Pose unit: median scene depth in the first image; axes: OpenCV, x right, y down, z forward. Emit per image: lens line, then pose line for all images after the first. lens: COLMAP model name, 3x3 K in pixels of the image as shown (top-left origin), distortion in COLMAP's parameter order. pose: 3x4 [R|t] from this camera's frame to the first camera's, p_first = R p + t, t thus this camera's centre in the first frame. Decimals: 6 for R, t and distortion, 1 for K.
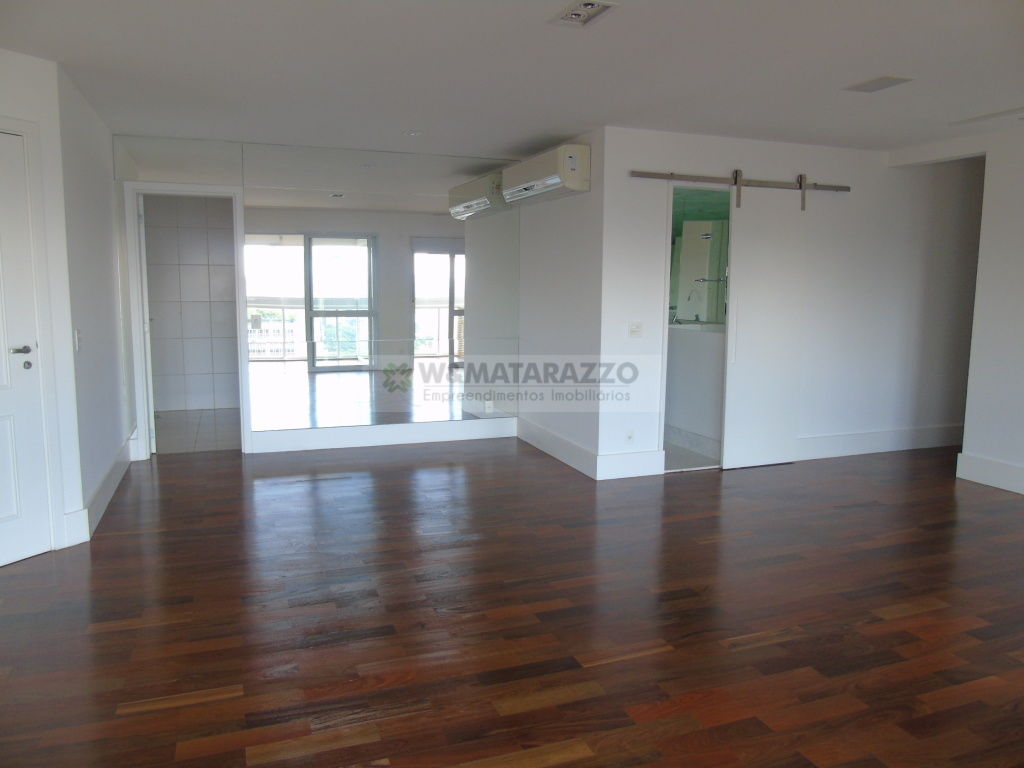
lens RADIAL K [[756.6, 0, 512.9], [0, 756.6, 383.6], [0, 0, 1]] dist [-0.029128, 0.004614]
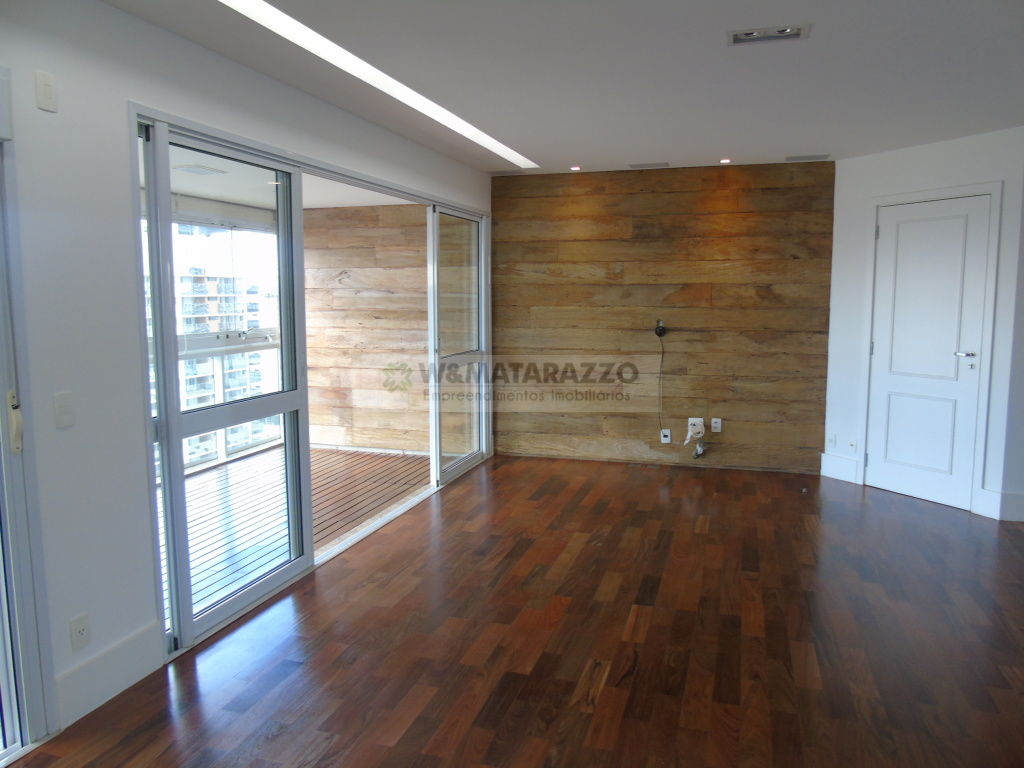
lens RADIAL K [[756.6, 0, 511.1], [0, 756.6, 383.0], [0, 0, 1]] dist [-0.029128, 0.004614]
pose [[-0.627886, 0.086317, -0.773504, 1.161221], [-0.104208, 0.975559, 0.193455, -0.215048], [0.771297, 0.202073, -0.603545, 1.496953]]
